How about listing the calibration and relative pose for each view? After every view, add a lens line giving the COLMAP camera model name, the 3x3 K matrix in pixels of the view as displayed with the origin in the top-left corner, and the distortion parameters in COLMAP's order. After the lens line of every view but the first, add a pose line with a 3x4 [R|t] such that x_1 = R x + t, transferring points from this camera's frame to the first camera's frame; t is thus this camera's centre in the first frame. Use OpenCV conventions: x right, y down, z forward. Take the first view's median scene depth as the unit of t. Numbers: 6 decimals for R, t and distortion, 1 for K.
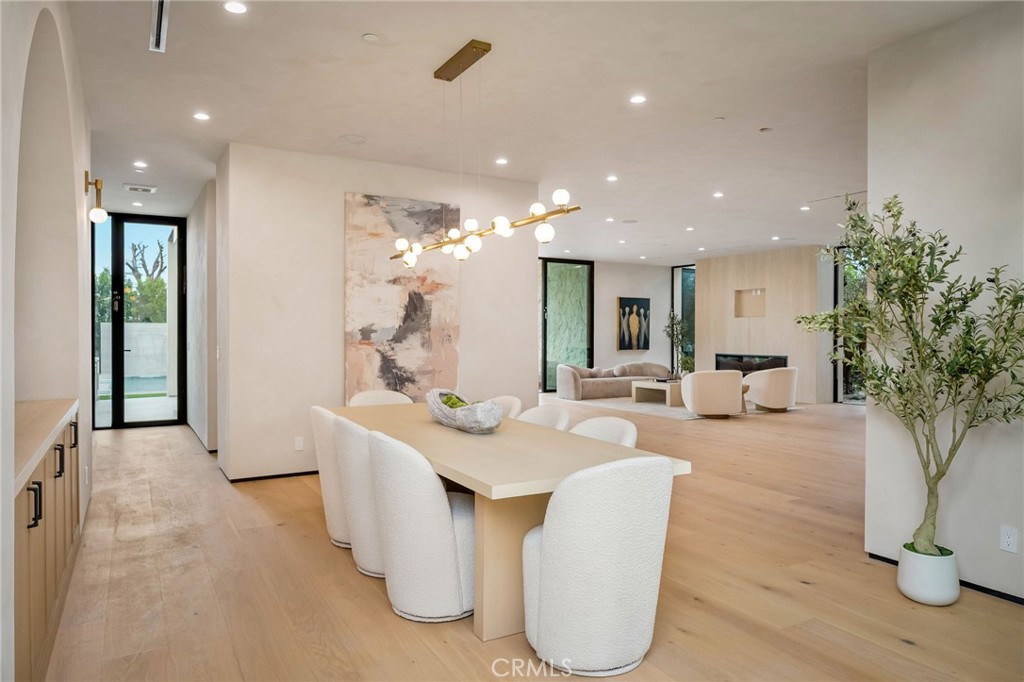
lens RADIAL K [[628.7, 0, 511.5], [0, 628.7, 337.8], [0, 0, 1]] dist [0.002086, 0.000677]
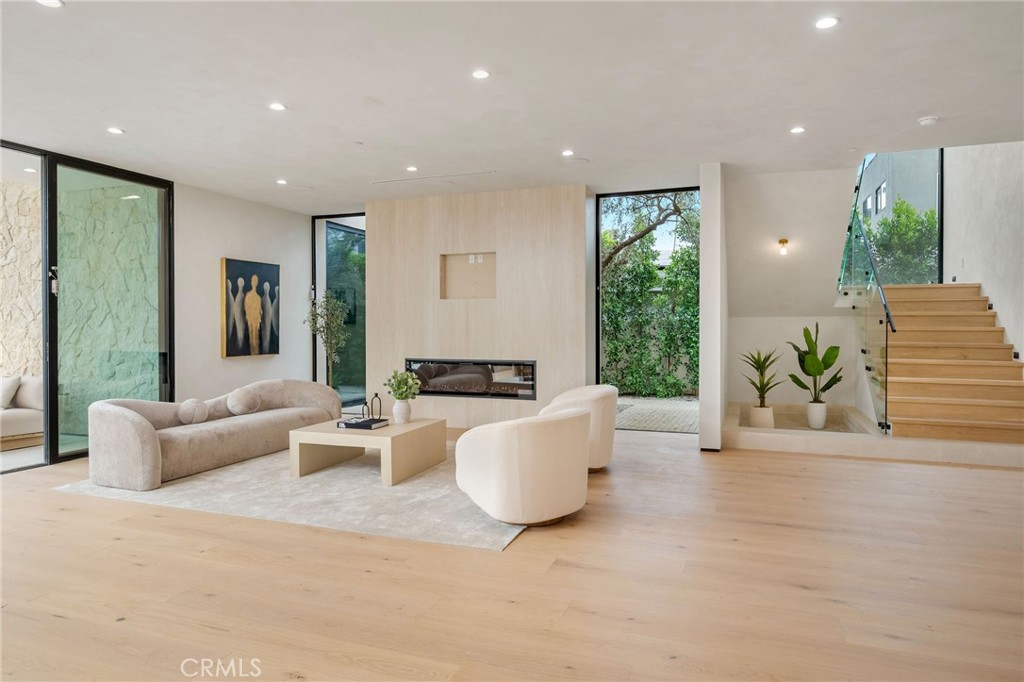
lens RADIAL K [[618.6, 0, 512.4], [0, 618.6, 327.7], [0, 0, 1]] dist [0.006706, 0.004121]
pose [[0.775120, -0.007481, 0.631770, 0.026162], [0.009137, 0.999958, 0.000631, -0.003481], [-0.631748, 0.005284, 0.775156, 0.431043]]
